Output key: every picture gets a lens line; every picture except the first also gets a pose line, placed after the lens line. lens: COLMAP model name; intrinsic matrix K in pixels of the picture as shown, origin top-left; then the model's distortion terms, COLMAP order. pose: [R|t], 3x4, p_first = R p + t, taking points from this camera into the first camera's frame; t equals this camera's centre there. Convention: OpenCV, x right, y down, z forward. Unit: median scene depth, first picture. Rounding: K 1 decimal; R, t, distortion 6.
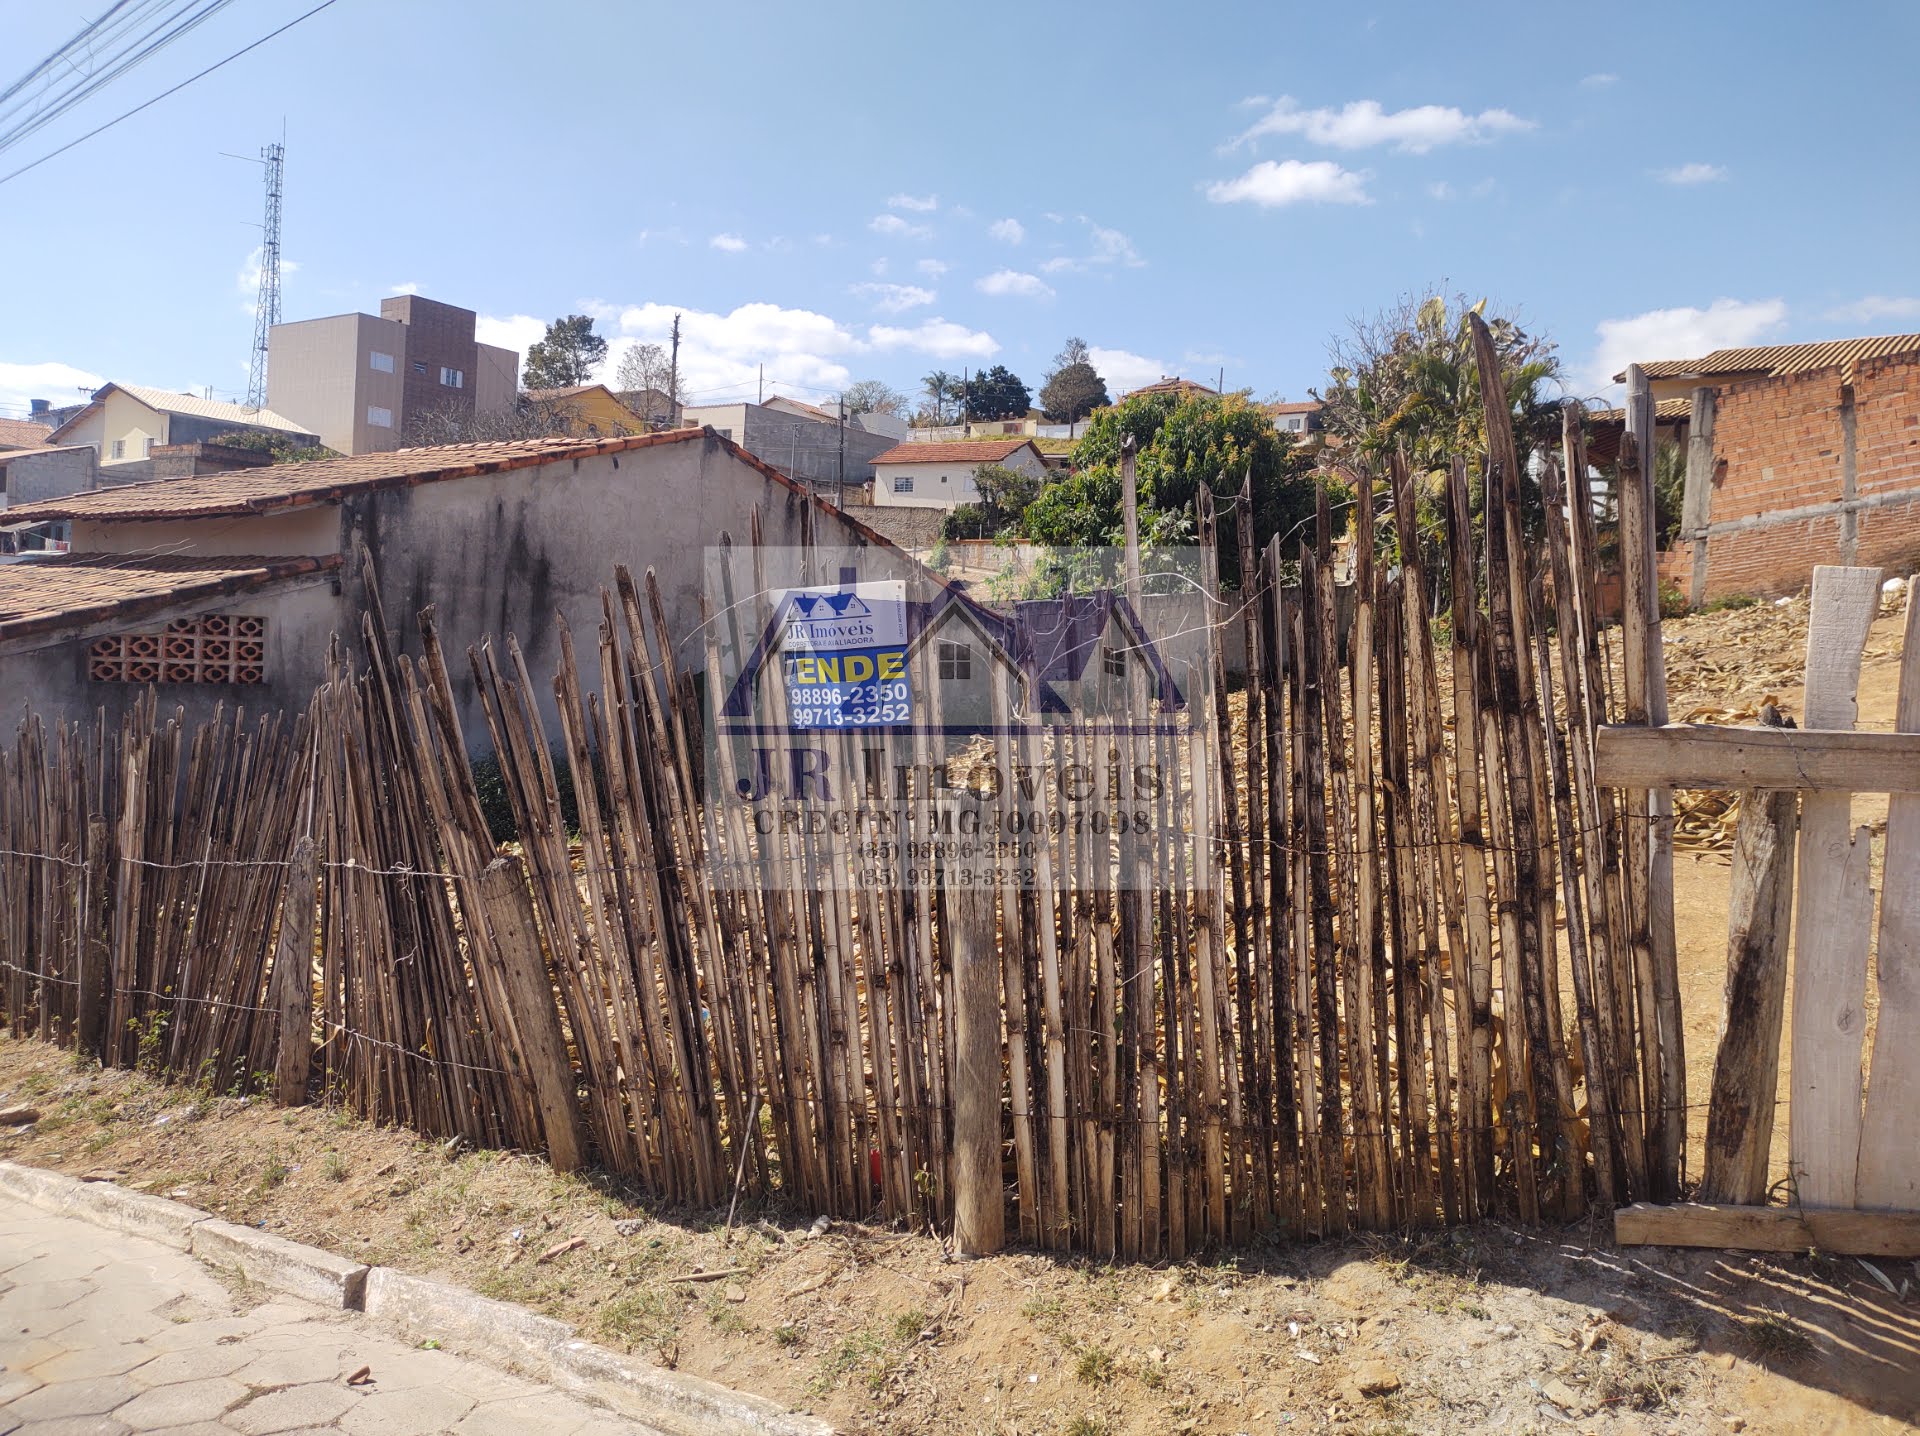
lens RADIAL K [[1403.2, 0, 957.9], [0, 1403.2, 710.3], [0, 0, 1]] dist [0.051552, -0.057464]
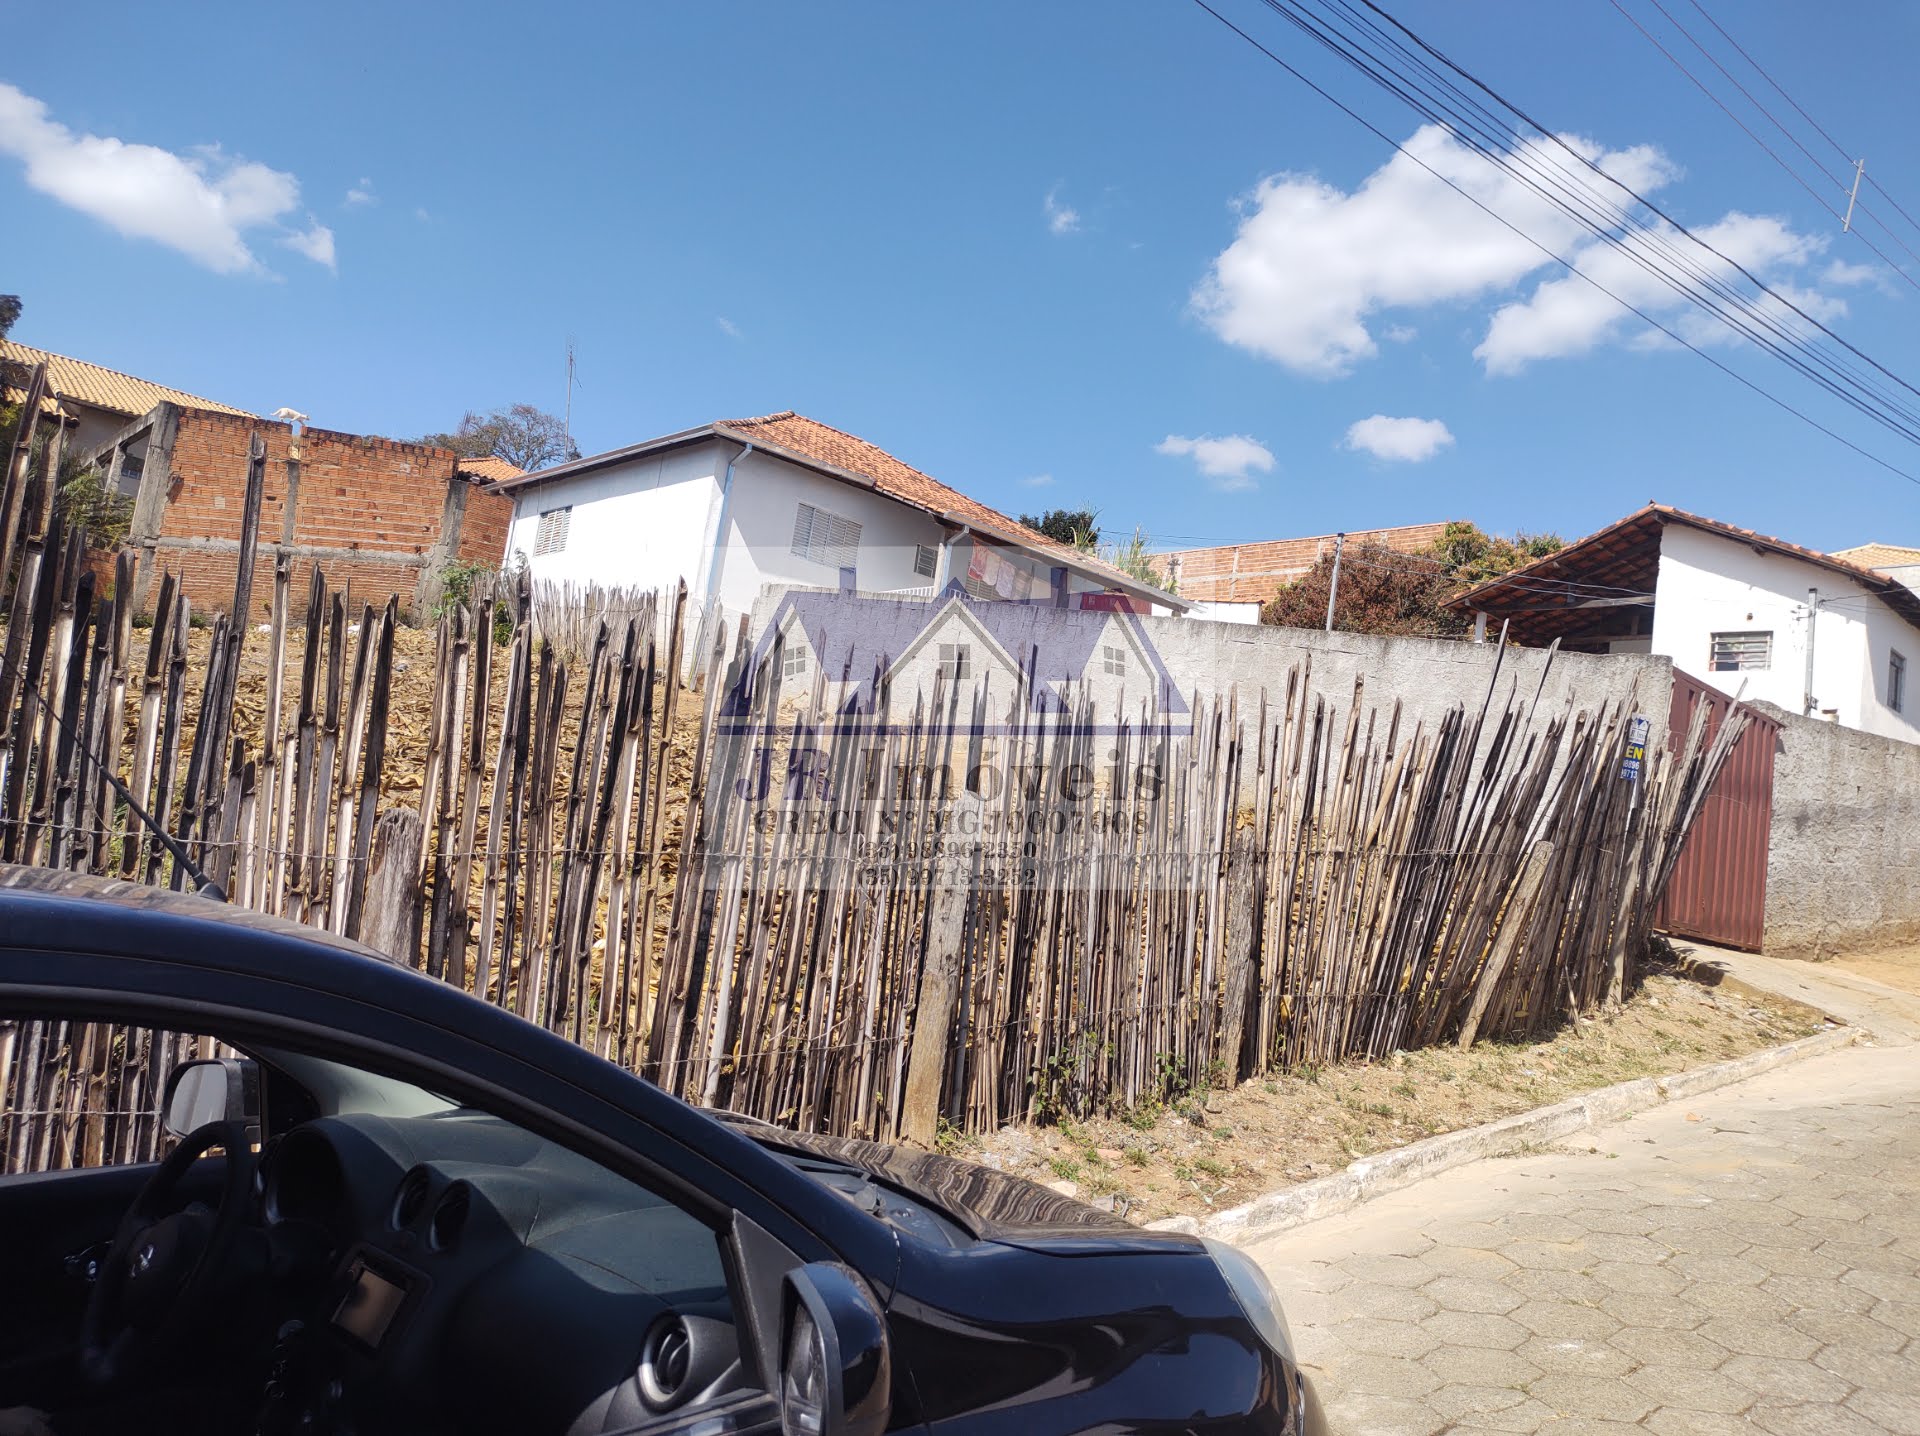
lens RADIAL K [[1403.2, 0, 954.5], [0, 1403.2, 726.2], [0, 0, 1]] dist [0.051552, -0.057464]
pose [[0.184742, 0.078535, 0.979644, -0.367885], [-0.083676, 0.994439, -0.063942, 0.023813], [-0.979218, -0.070160, 0.190286, 0.244155]]
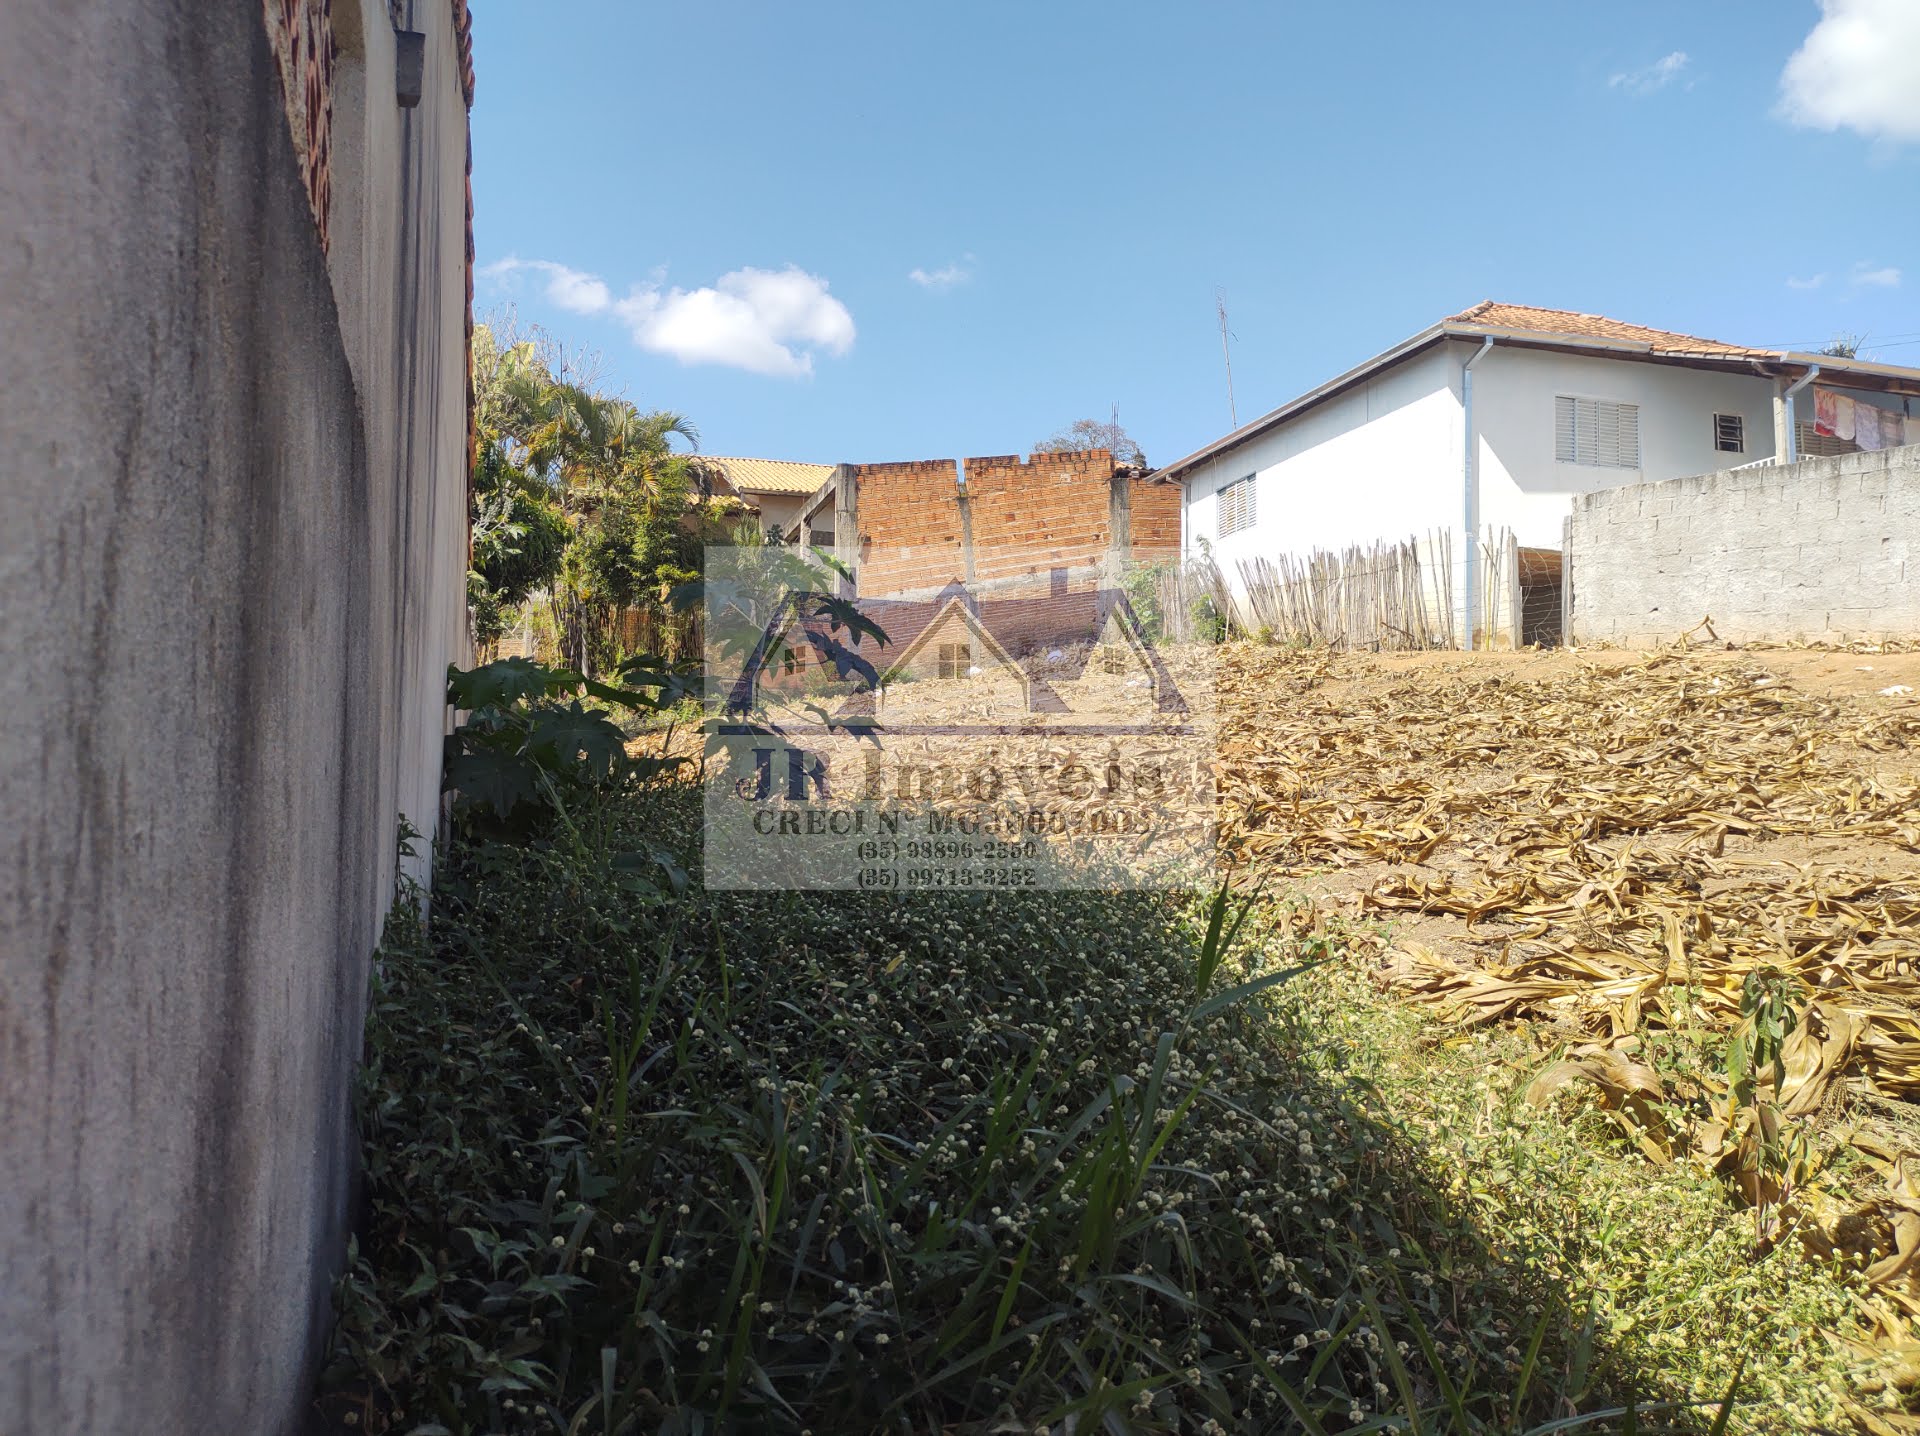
lens RADIAL K [[1403.2, 0, 960.8], [0, 1403.2, 758.0], [0, 0, 1]] dist [0.051552, -0.057464]
pose [[0.565128, -0.015932, 0.824850, -0.275338], [0.064015, 0.997646, -0.024589, 0.013771], [-0.822516, 0.066699, 0.564817, 0.390652]]
